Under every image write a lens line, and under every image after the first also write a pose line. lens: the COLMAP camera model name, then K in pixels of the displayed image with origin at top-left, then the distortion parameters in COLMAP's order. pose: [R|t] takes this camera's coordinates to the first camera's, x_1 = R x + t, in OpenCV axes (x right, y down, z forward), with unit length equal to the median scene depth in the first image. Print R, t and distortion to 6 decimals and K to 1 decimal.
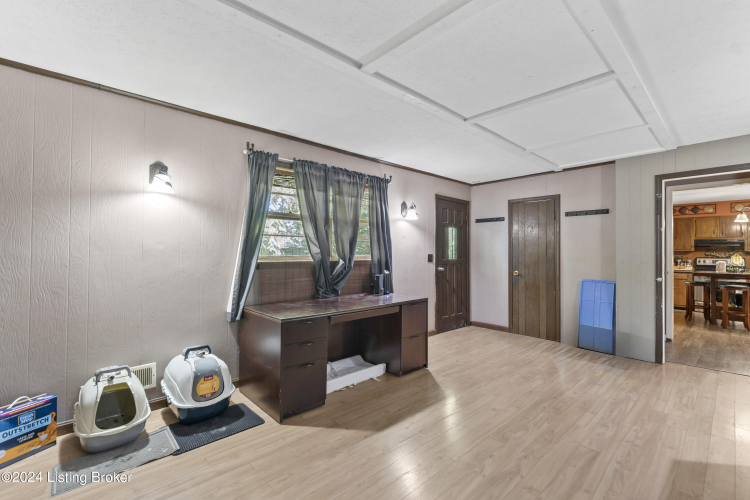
lens RADIAL K [[333.7, 0, 379.5], [0, 333.7, 251.2], [0, 0, 1]] dist [-0.002905, 0.001320]
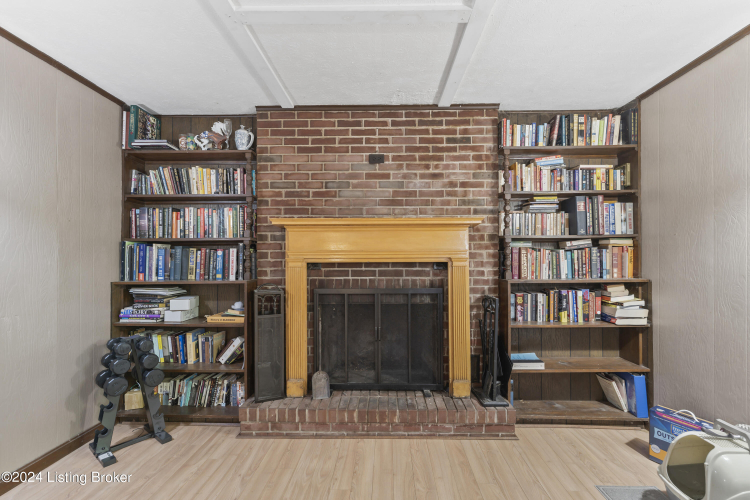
lens RADIAL K [[351.5, 0, 377.7], [0, 351.5, 255.4], [0, 0, 1]] dist [0.003722, 0.000146]
pose [[-0.693864, -0.012362, -0.720000, 0.166486], [-0.001163, 0.999871, -0.016046, 0.006168], [0.720105, -0.010296, -0.693789, 0.642556]]
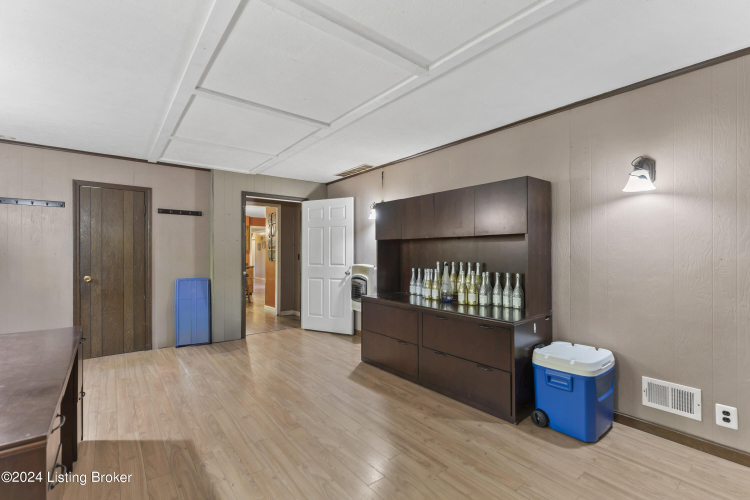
lens RADIAL K [[333.7, 0, 377.4], [0, 333.7, 254.6], [0, 0, 1]] dist [-0.002905, 0.001320]
pose [[0.076023, -0.007690, 0.997076, -0.444744], [-0.005360, 0.999953, 0.008121, 0.000884], [-0.997092, -0.005961, 0.075978, 0.431581]]
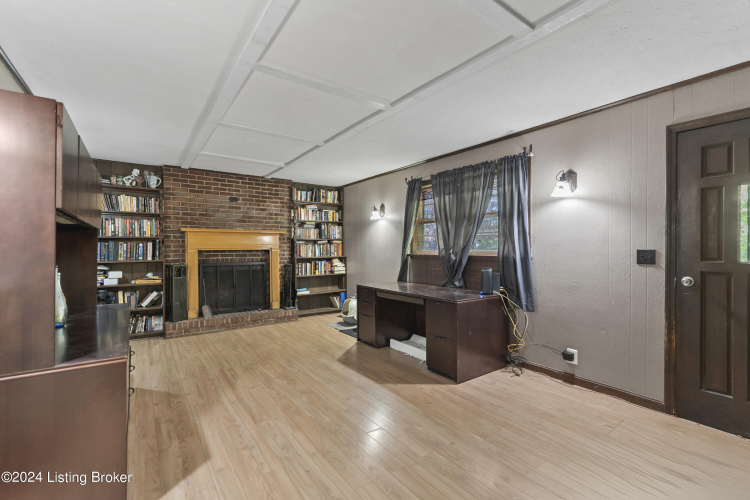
lens RADIAL K [[333.7, 0, 374.5], [0, 333.7, 251.2], [0, 0, 1]] dist [-0.002905, 0.001320]
pose [[-0.138037, 0.003066, -0.990422, 1.052669], [0.003043, 0.999992, 0.002671, 0.012570], [0.990422, -0.002645, -0.138046, 0.952182]]
